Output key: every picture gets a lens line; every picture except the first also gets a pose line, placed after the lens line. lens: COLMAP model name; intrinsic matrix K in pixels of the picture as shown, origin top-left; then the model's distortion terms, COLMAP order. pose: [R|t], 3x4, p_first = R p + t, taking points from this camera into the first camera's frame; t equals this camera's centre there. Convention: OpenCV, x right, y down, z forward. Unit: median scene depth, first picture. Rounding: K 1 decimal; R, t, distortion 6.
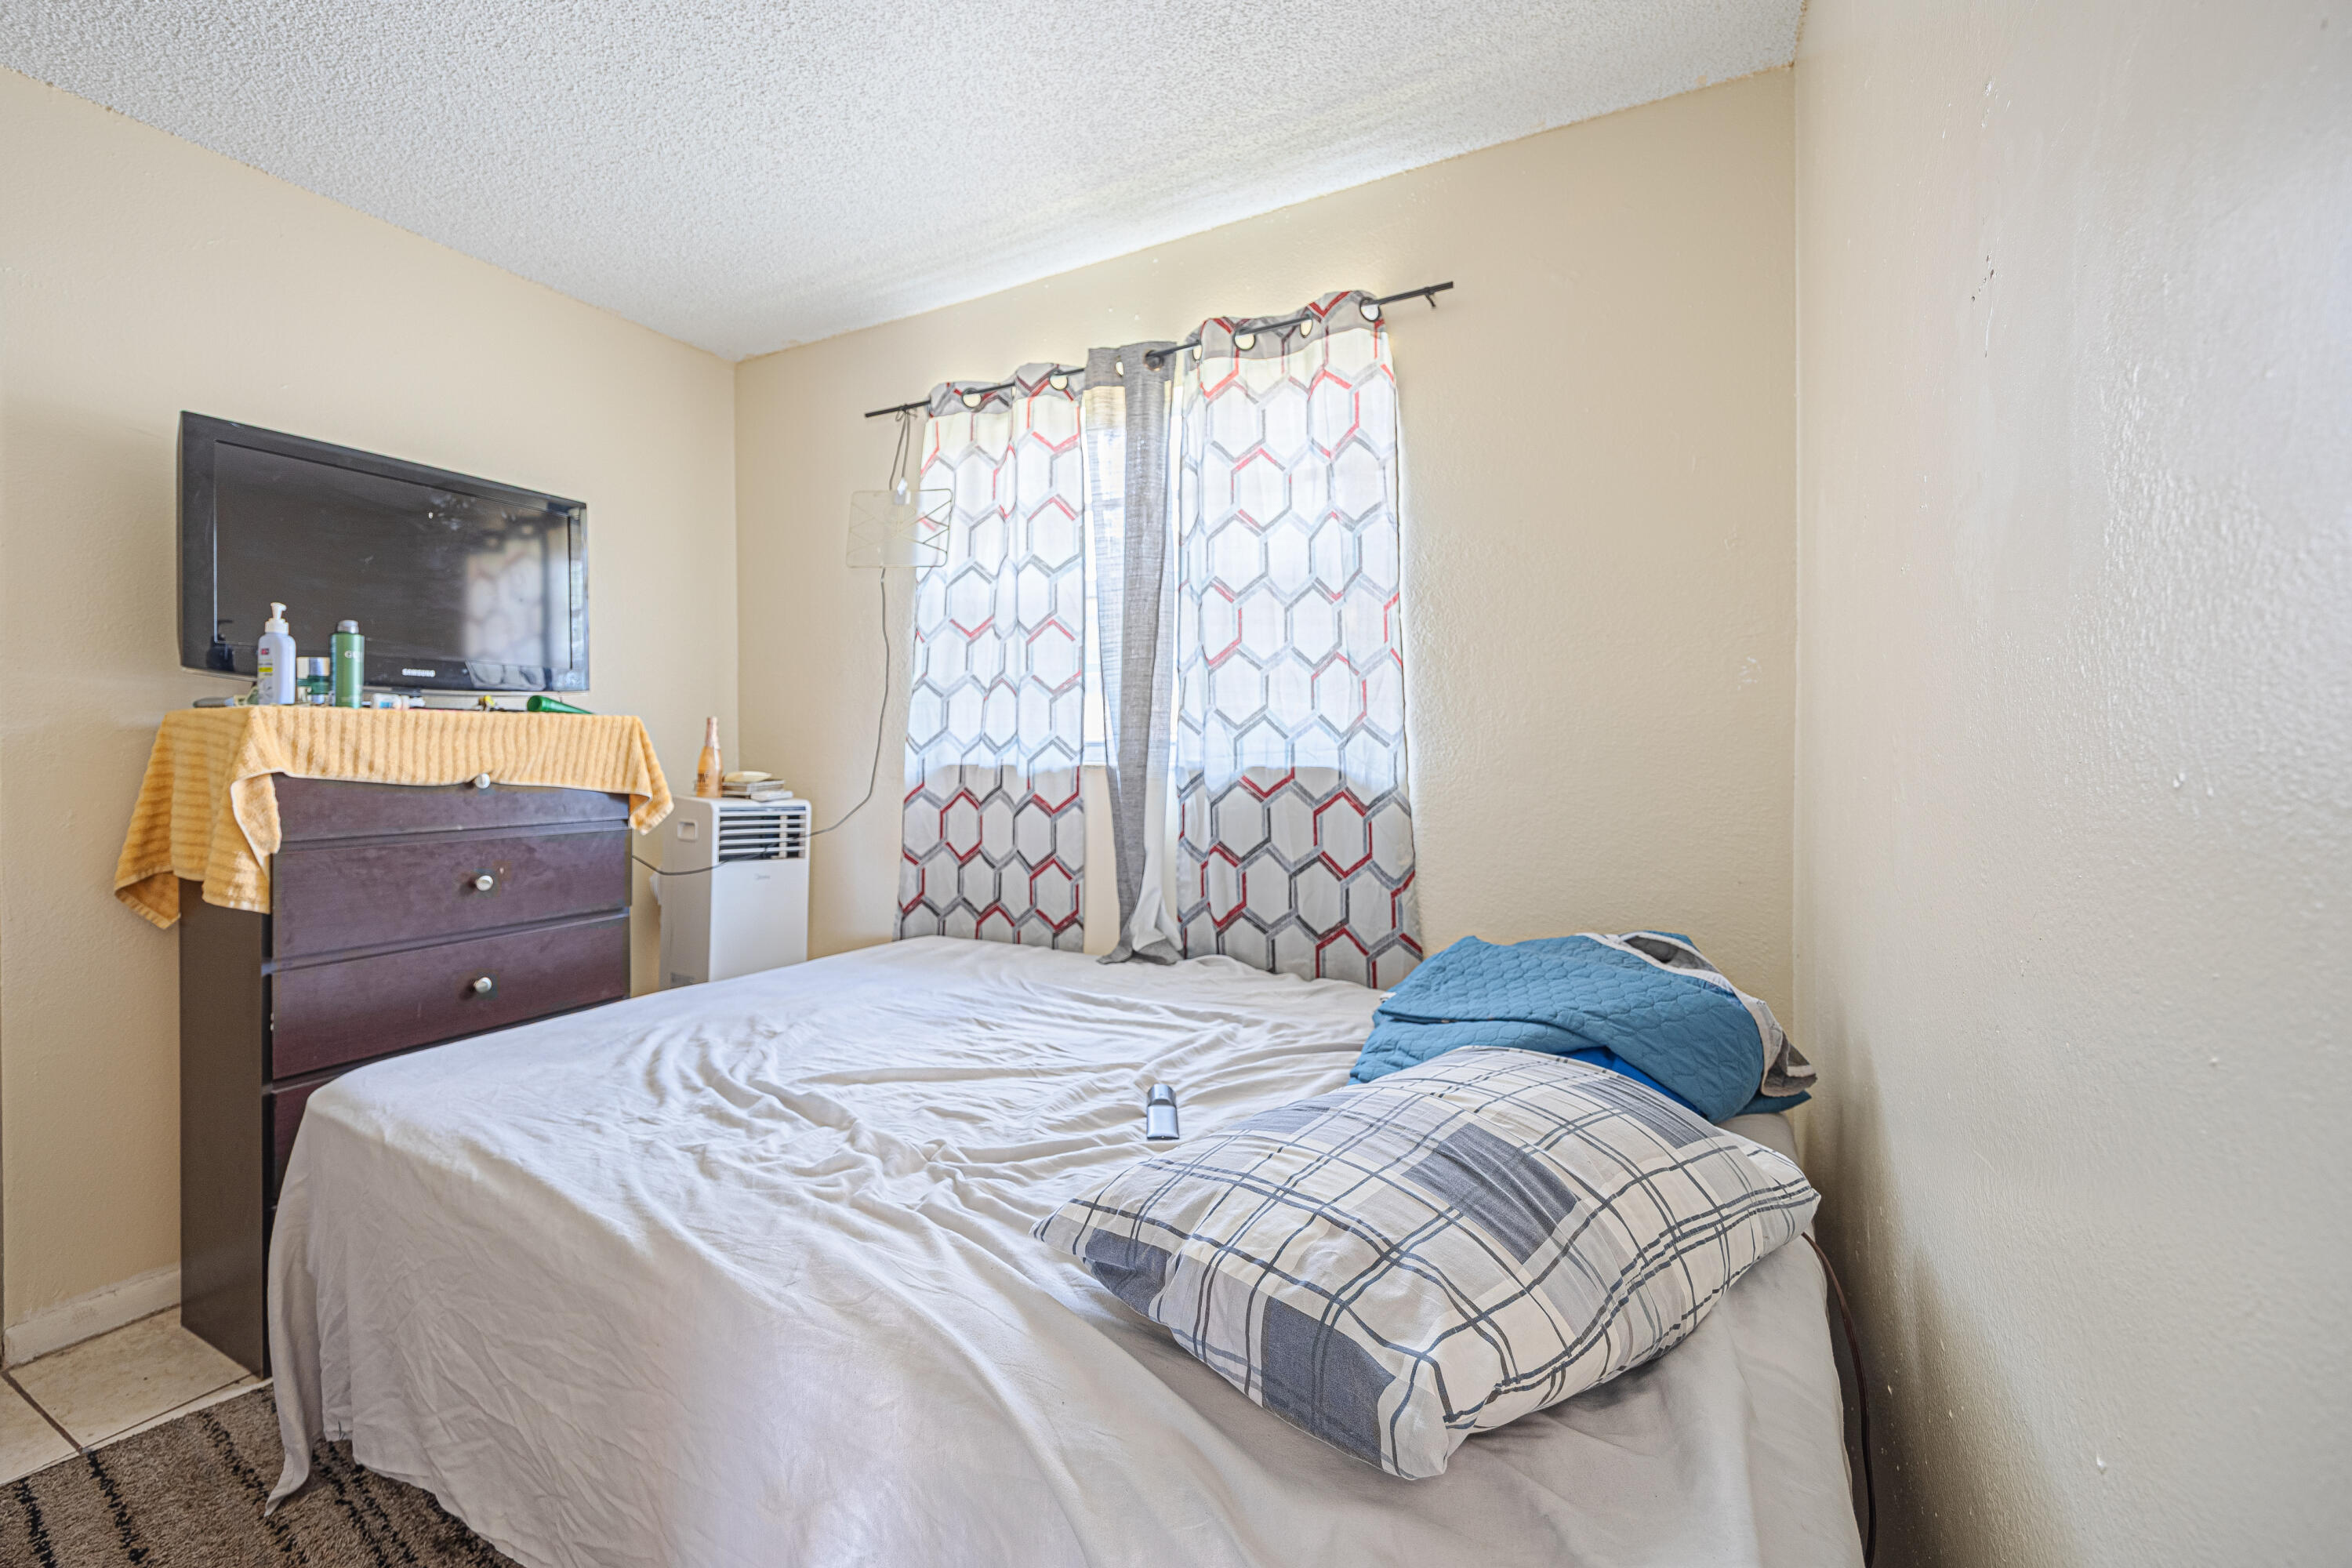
lens RADIAL K [[1021.5, 0, 1170.8], [0, 1021.5, 756.1], [0, 0, 1]] dist [-0.028884, -0.000069]
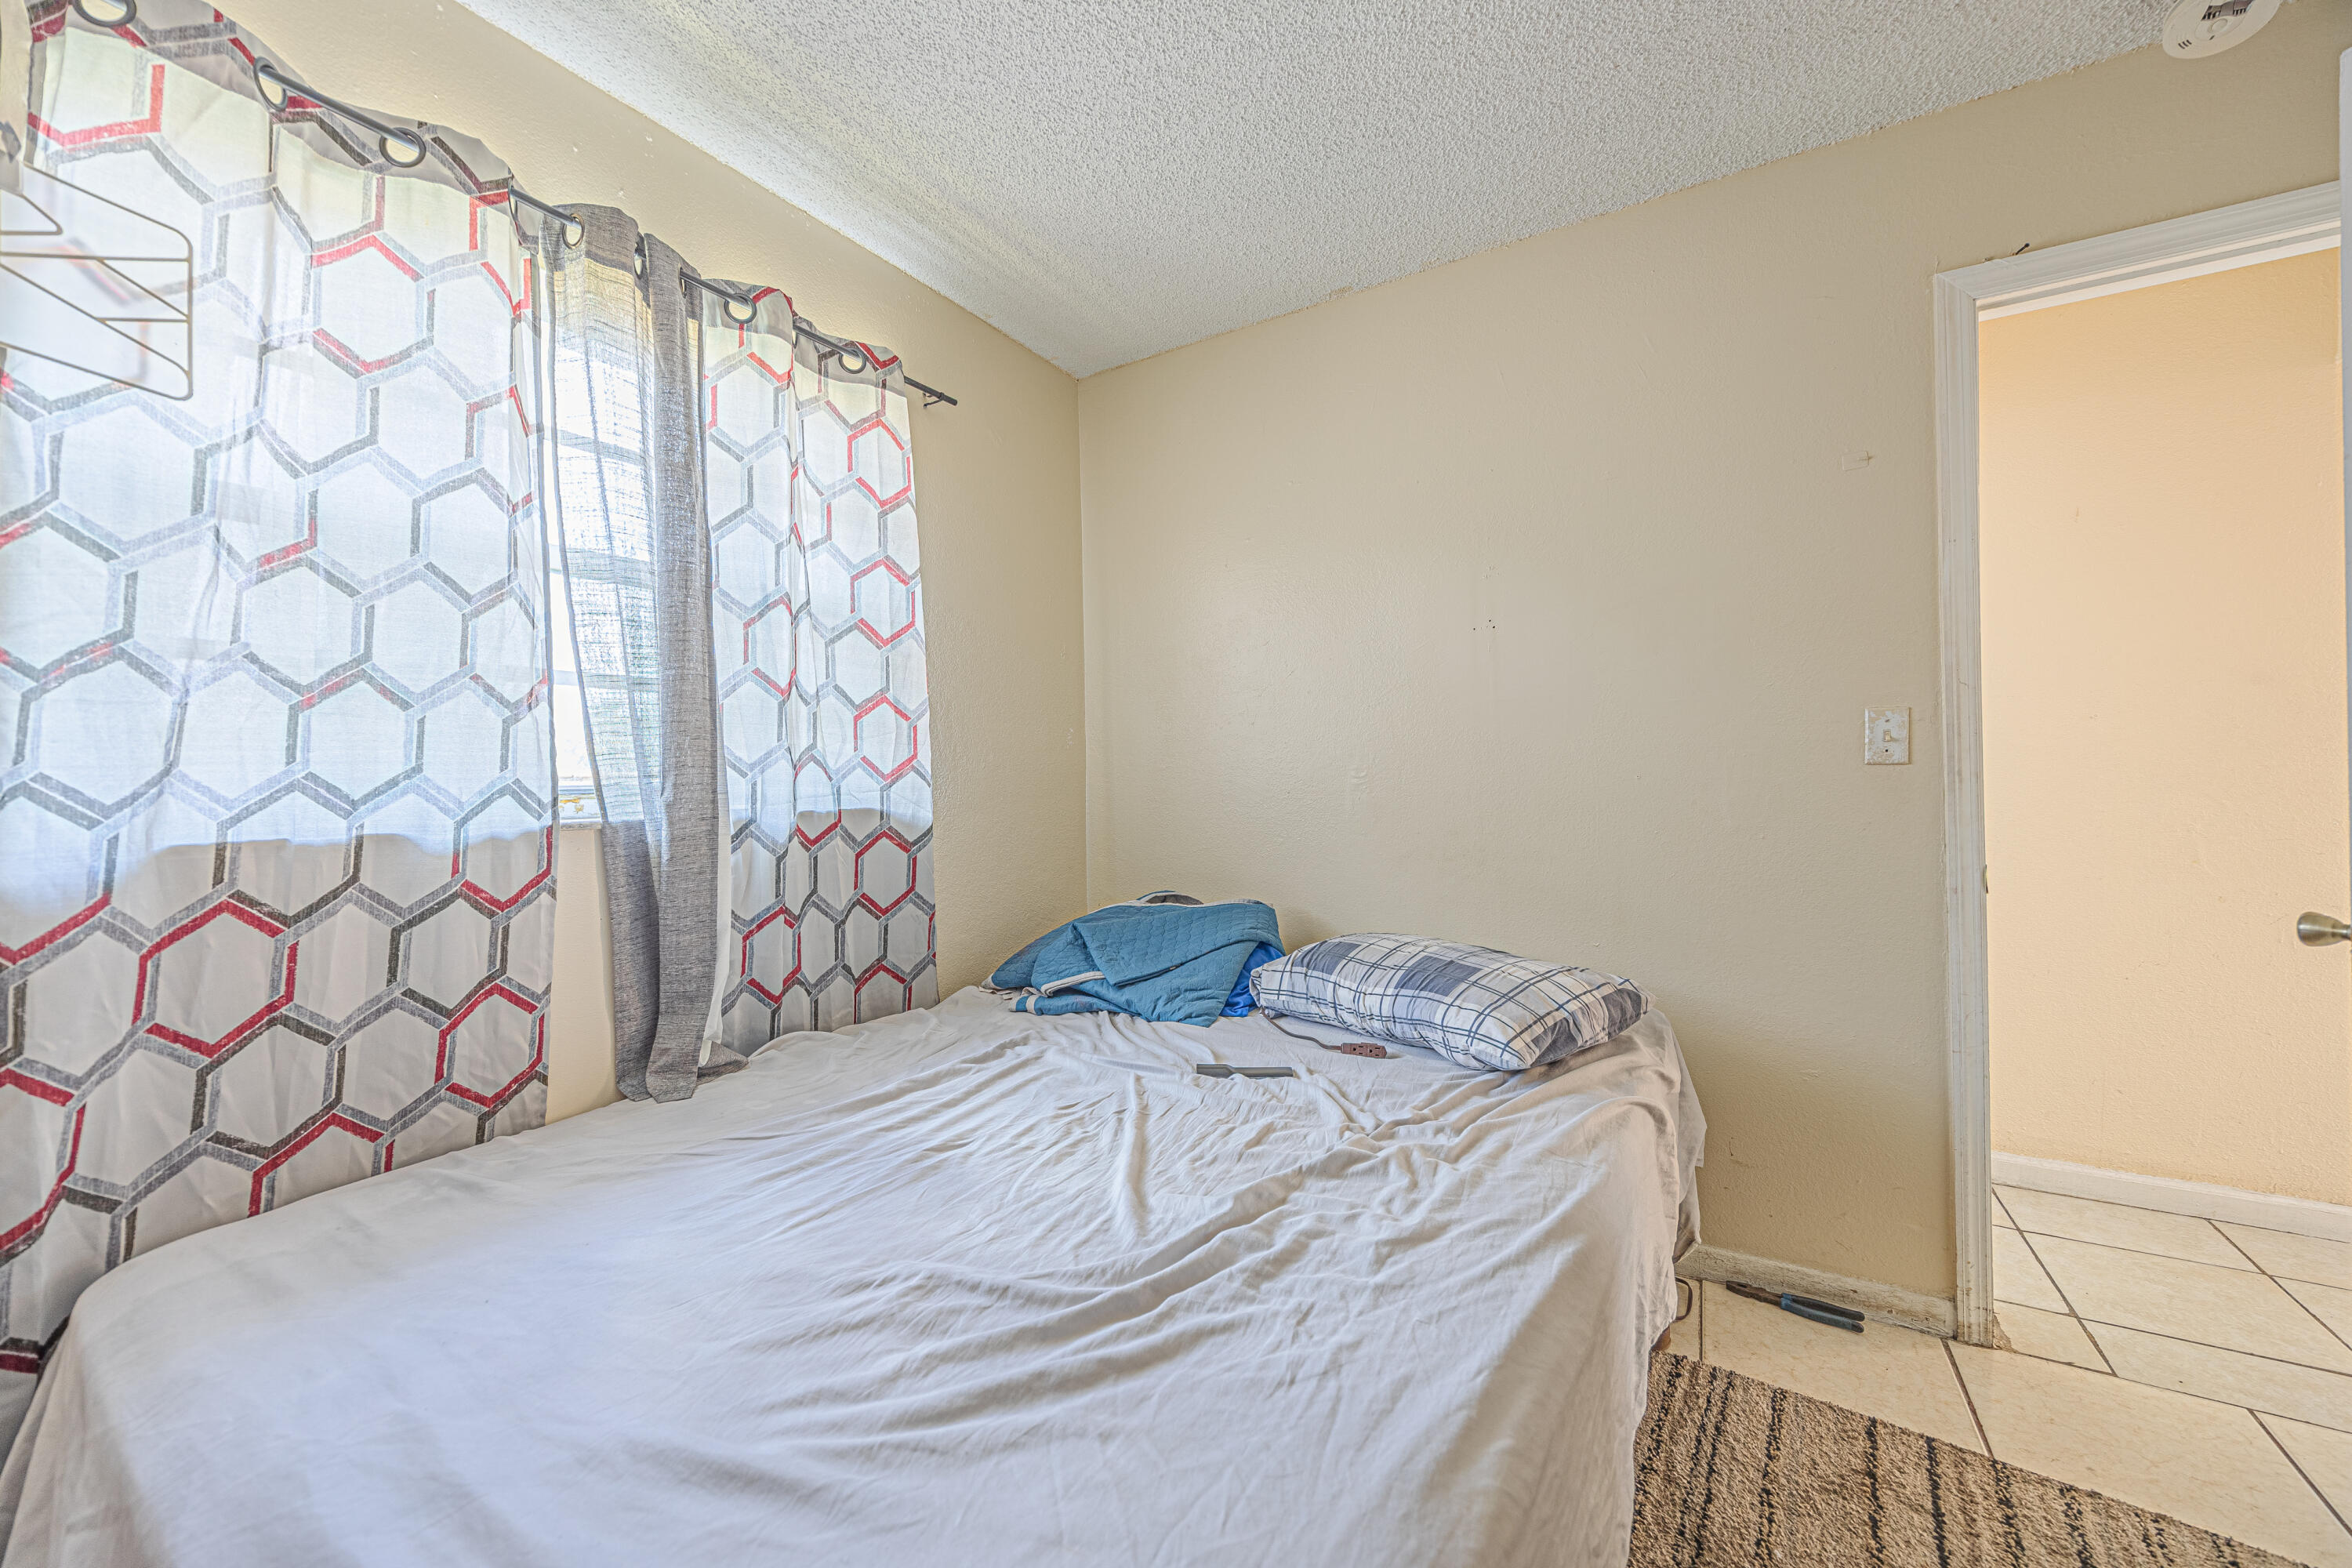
lens RADIAL K [[895.5, 0, 1169.9], [0, 895.5, 784.8], [0, 0, 1]] dist [0.000724, 0.000123]
pose [[0.016139, -0.005919, 0.999852, -0.707440], [0.031631, 0.999485, 0.005407, -0.007876], [-0.999369, 0.031539, 0.016318, 0.668429]]
